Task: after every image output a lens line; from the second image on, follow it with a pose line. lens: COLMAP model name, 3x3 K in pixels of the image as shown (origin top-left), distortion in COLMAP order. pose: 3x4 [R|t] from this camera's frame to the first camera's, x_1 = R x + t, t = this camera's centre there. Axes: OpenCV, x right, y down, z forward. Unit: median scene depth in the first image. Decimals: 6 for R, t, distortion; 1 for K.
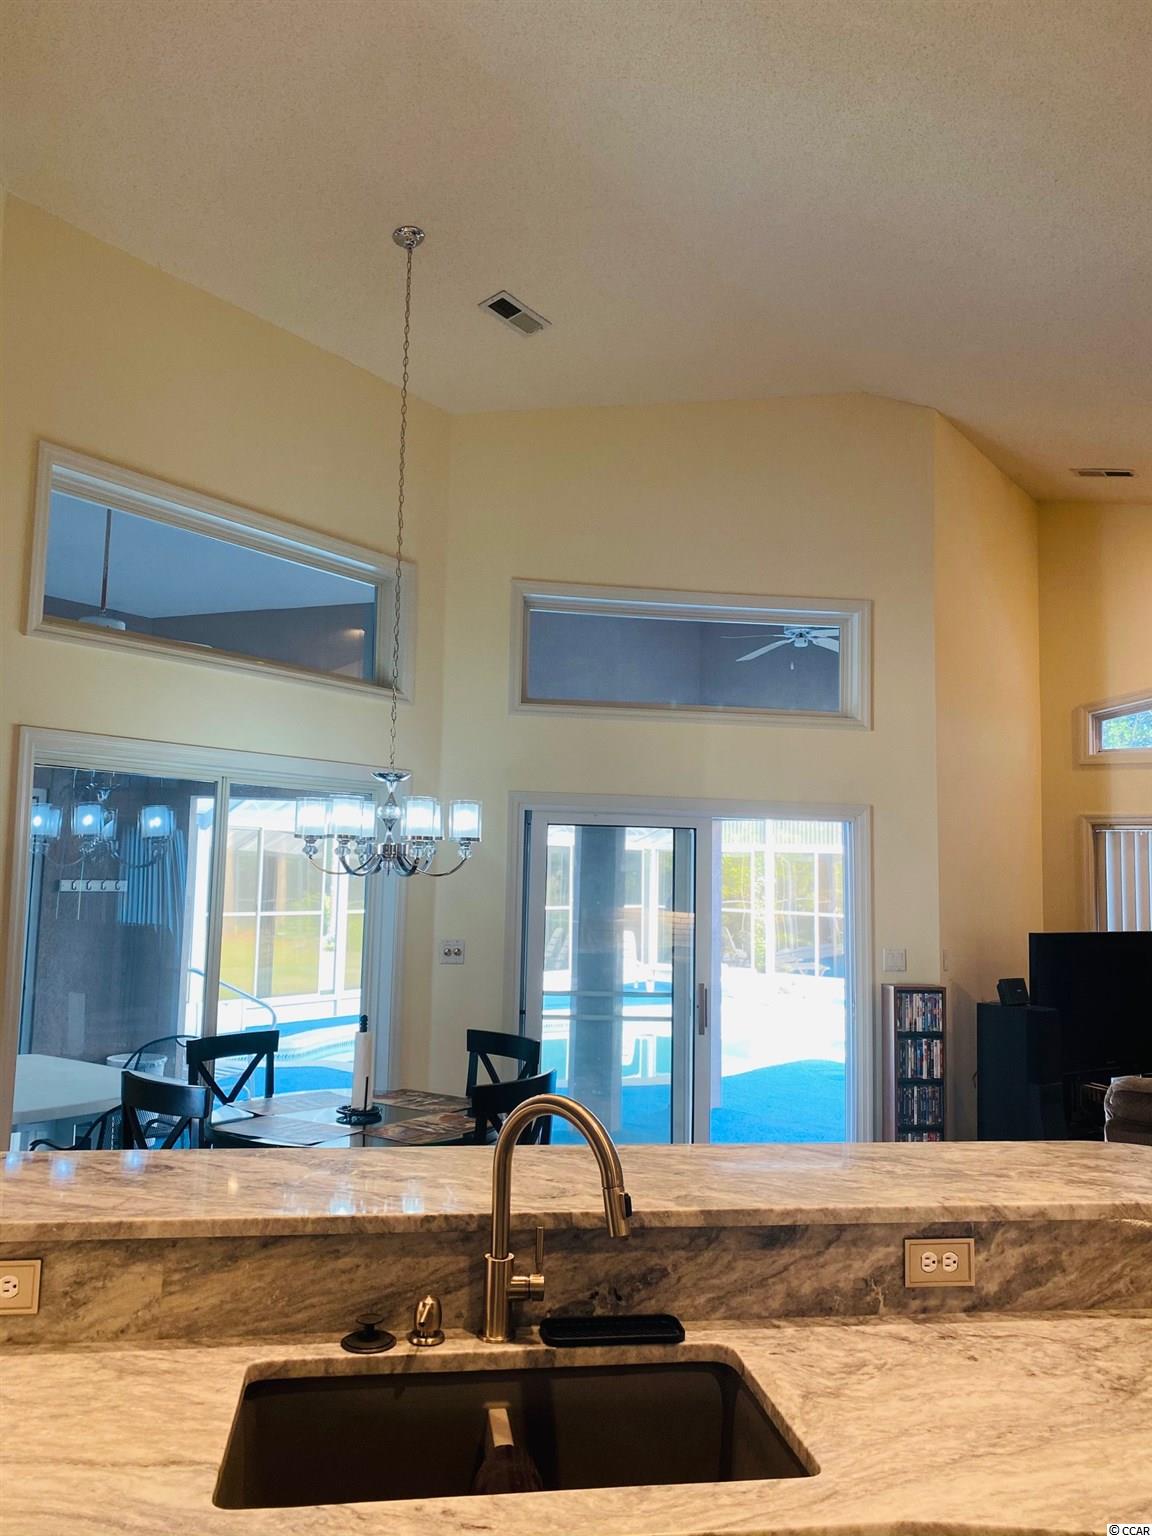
lens RADIAL K [[1170.0, 0, 578.0], [0, 1170.0, 750.7], [0, 0, 1]] dist [0.034216, -0.040408]
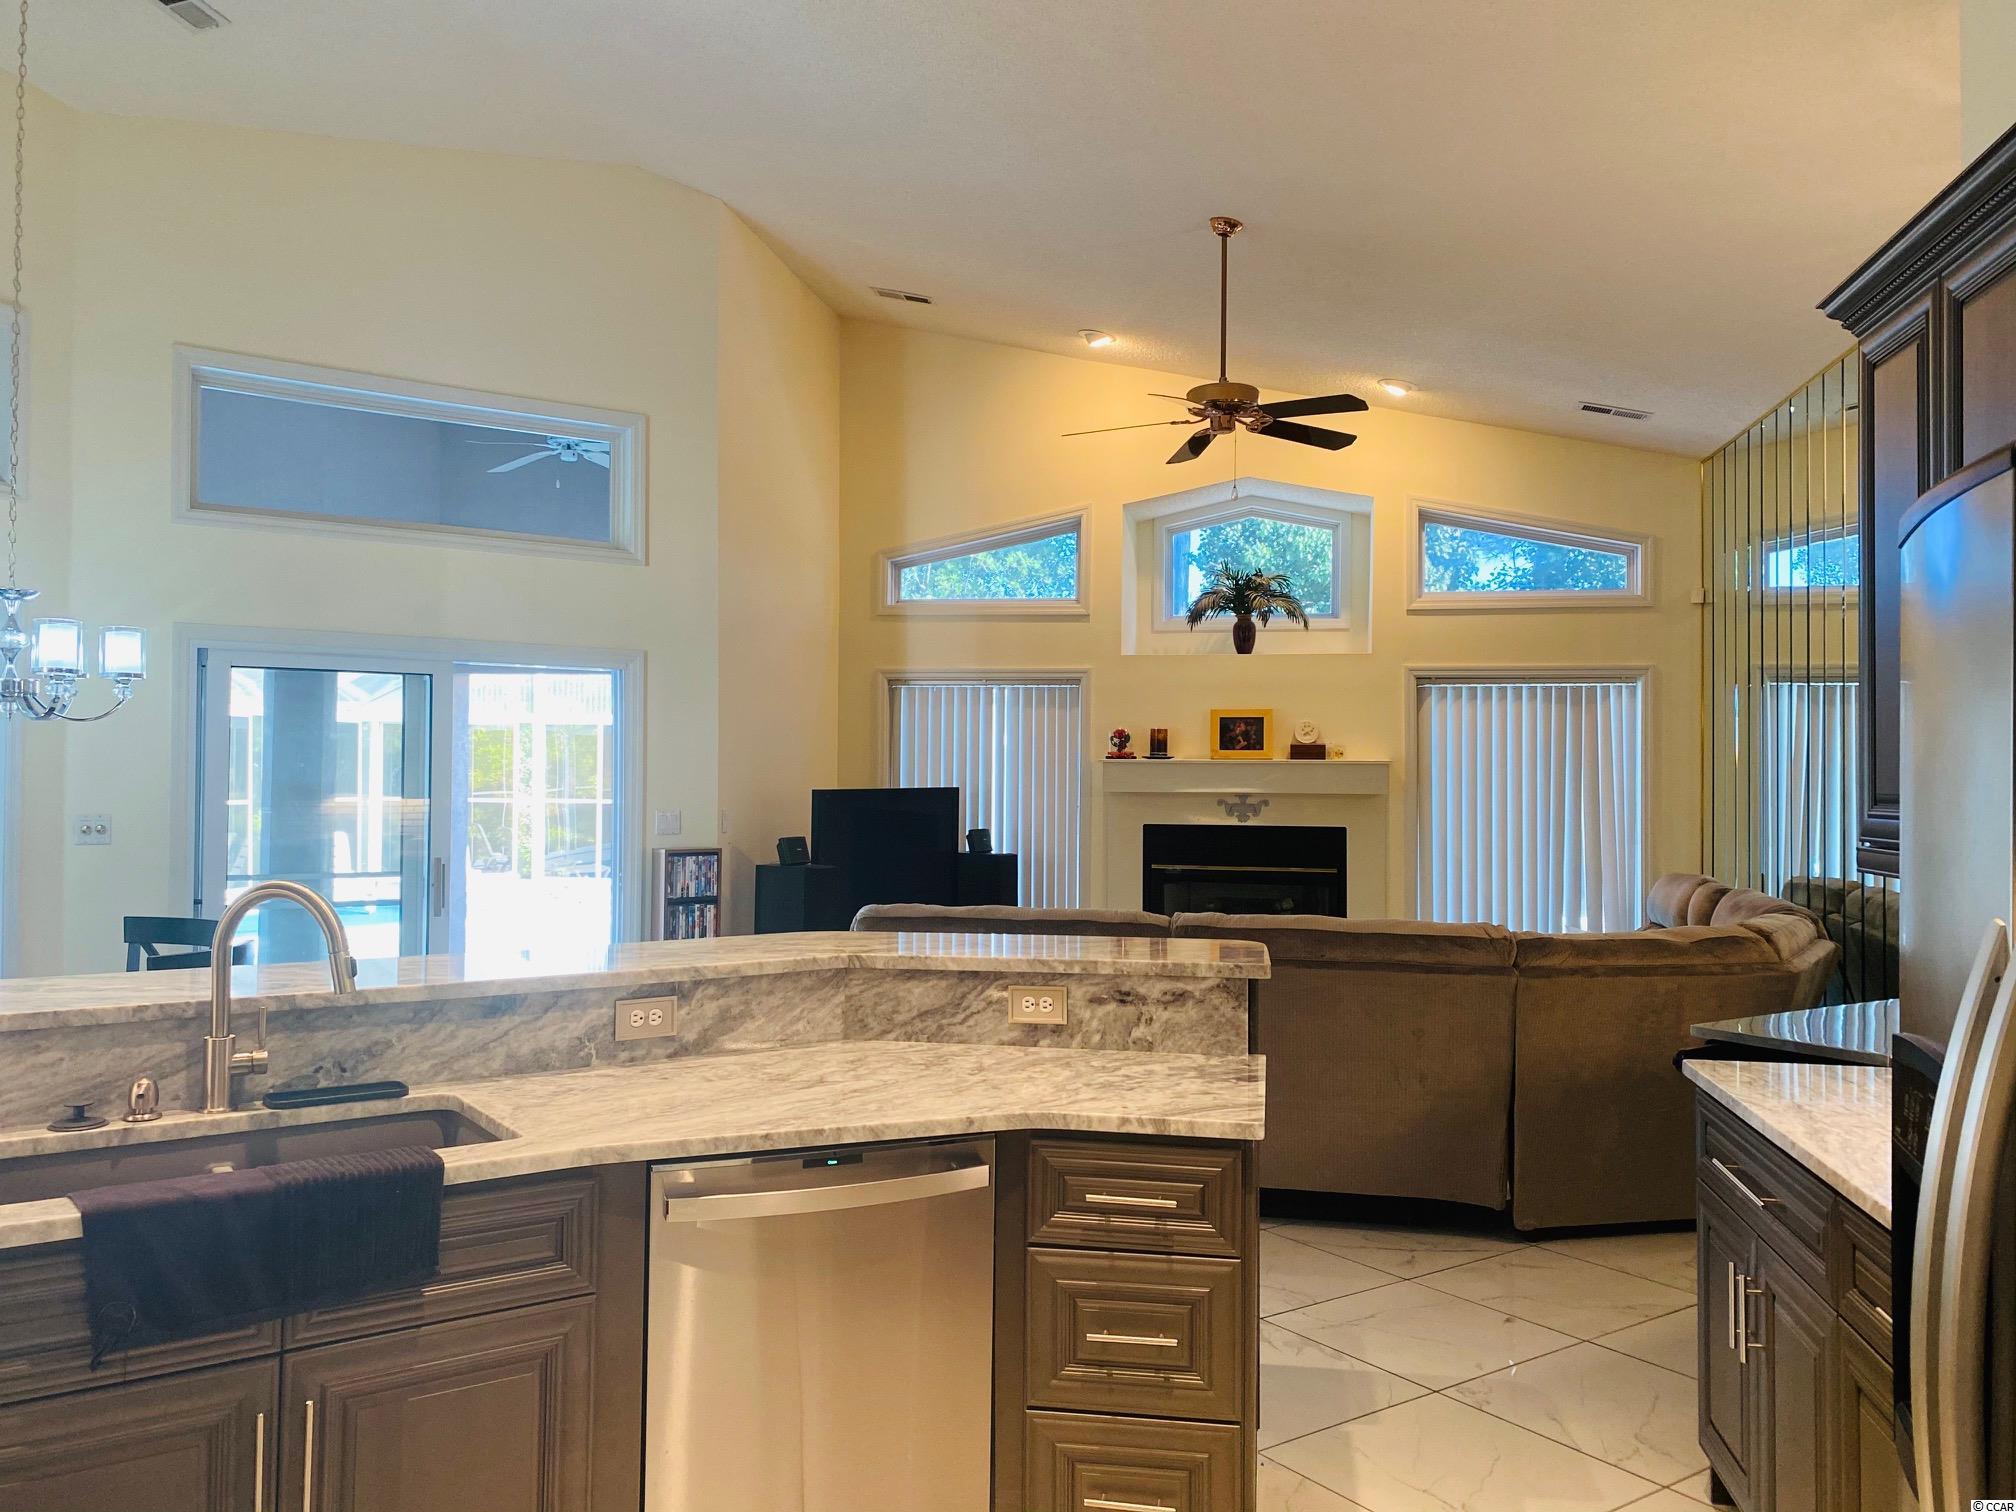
lens RADIAL K [[1535.6, 0, 1012.4], [0, 1535.6, 745.5], [0, 0, 1]] dist [0.034216, -0.040408]
pose [[0.897903, -0.007564, 0.440127, -0.034574], [-0.033975, 0.995679, 0.086424, 0.025218], [-0.438879, -0.092554, 0.893767, -0.494755]]
